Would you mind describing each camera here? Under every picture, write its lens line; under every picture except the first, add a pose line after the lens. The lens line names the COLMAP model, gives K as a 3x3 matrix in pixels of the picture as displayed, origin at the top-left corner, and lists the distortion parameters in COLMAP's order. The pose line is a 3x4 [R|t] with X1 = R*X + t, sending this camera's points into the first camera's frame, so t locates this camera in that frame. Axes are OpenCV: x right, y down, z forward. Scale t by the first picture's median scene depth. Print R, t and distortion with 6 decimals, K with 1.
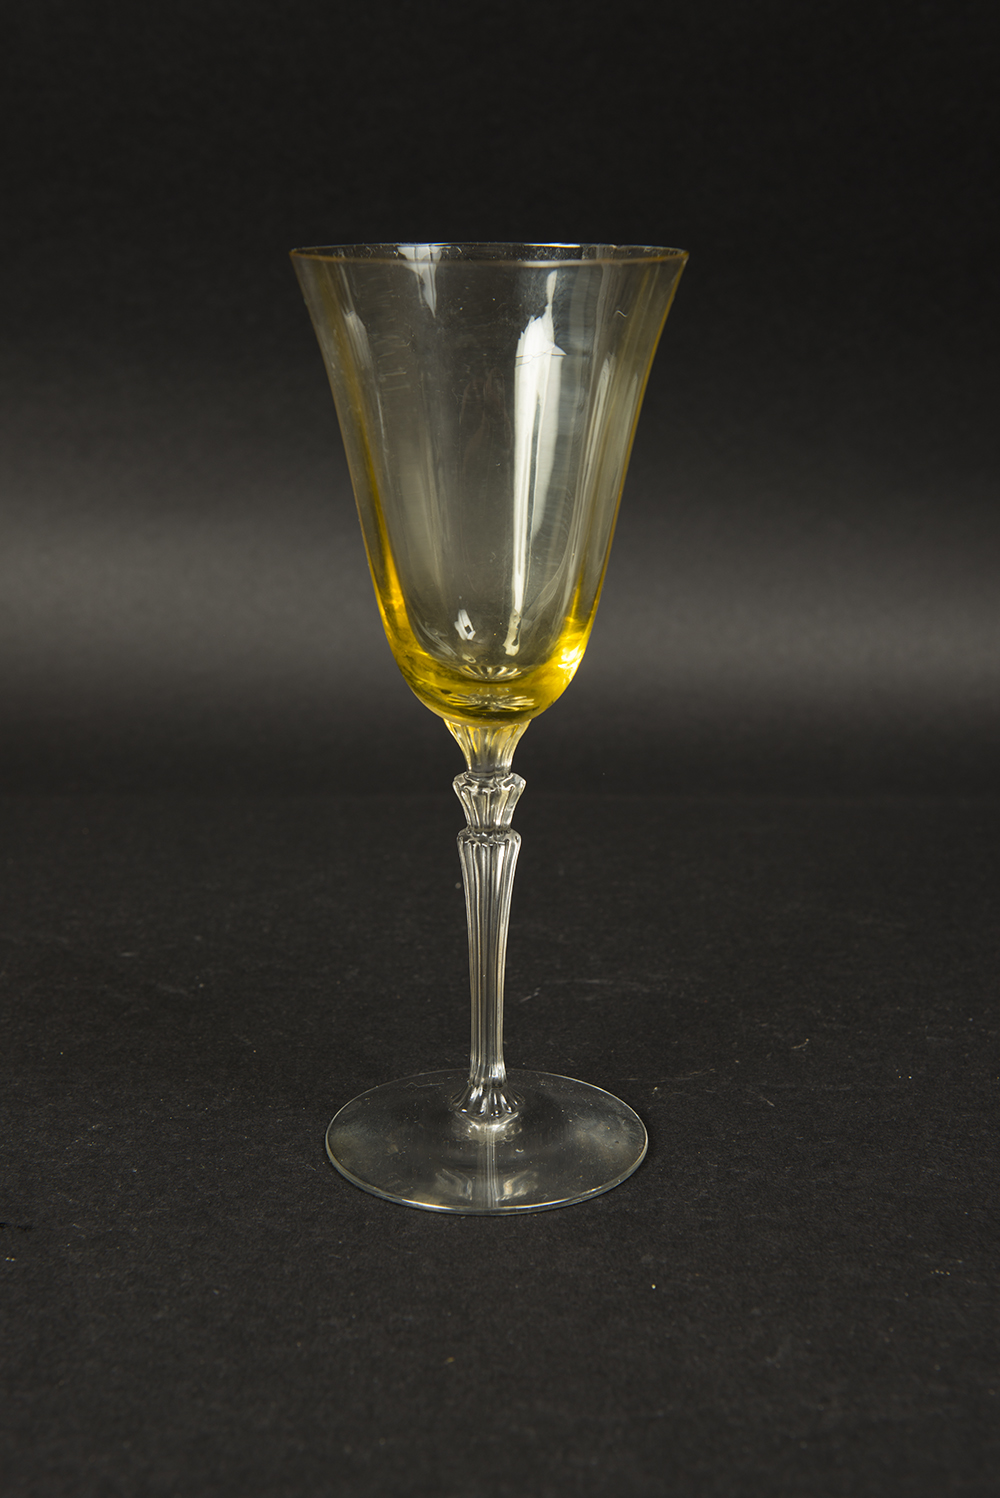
lens RADIAL K [[2176.7, 0, 501.1], [0, 2176.7, 769.9], [0, 0, 1]] dist [0.168121, -0.048926]
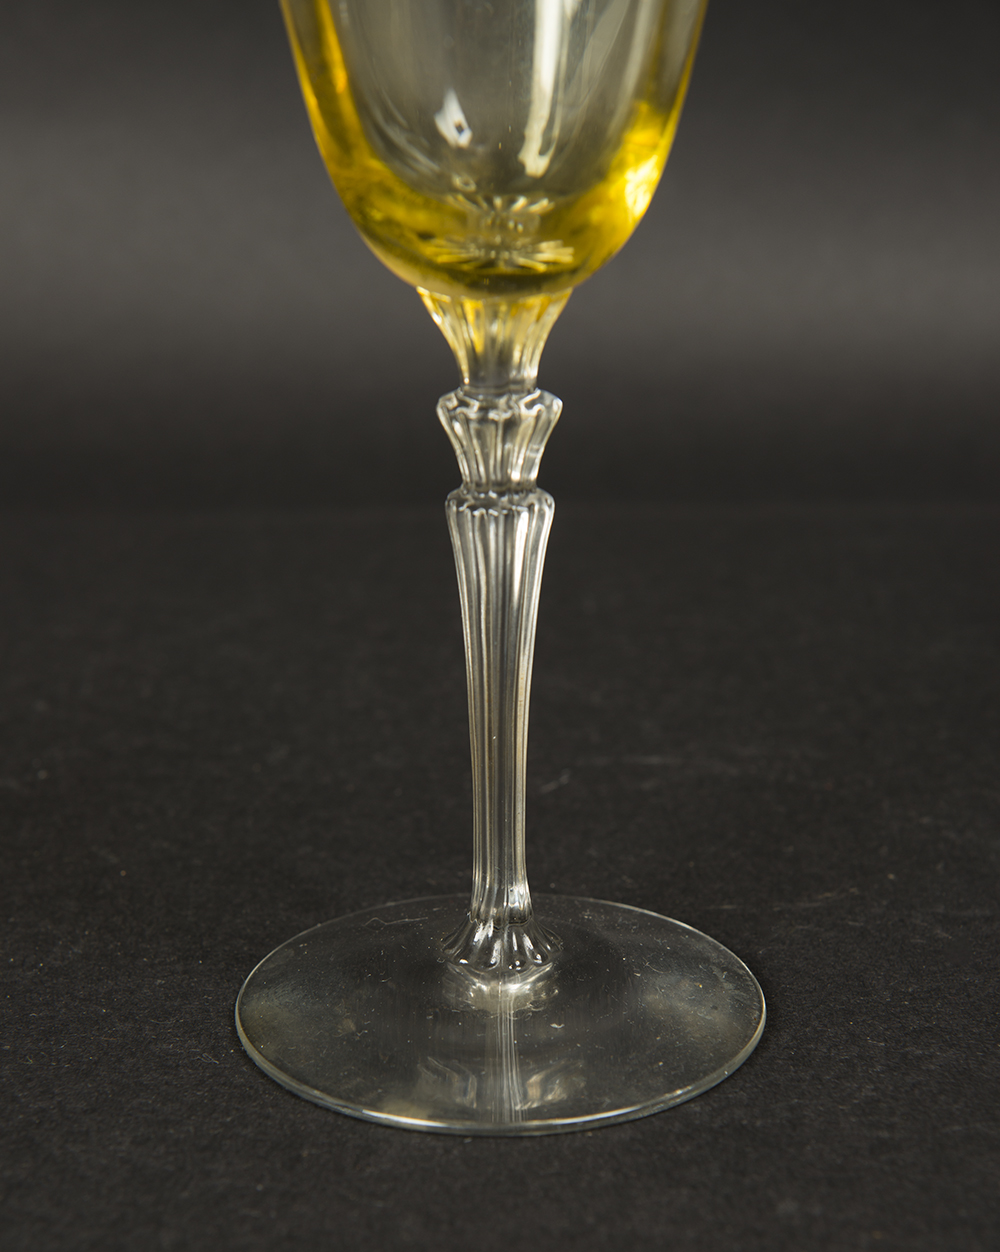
lens RADIAL K [[2504.6, 0, 502.2], [0, 2504.6, 754.7], [0, 0, 1]] dist [0.130119, -0.000974]
pose [[0.999767, -0.015514, 0.015003, -0.015990], [0.014352, 0.997105, 0.074676, 0.048175], [-0.016118, -0.074443, 0.997095, 0.319310]]
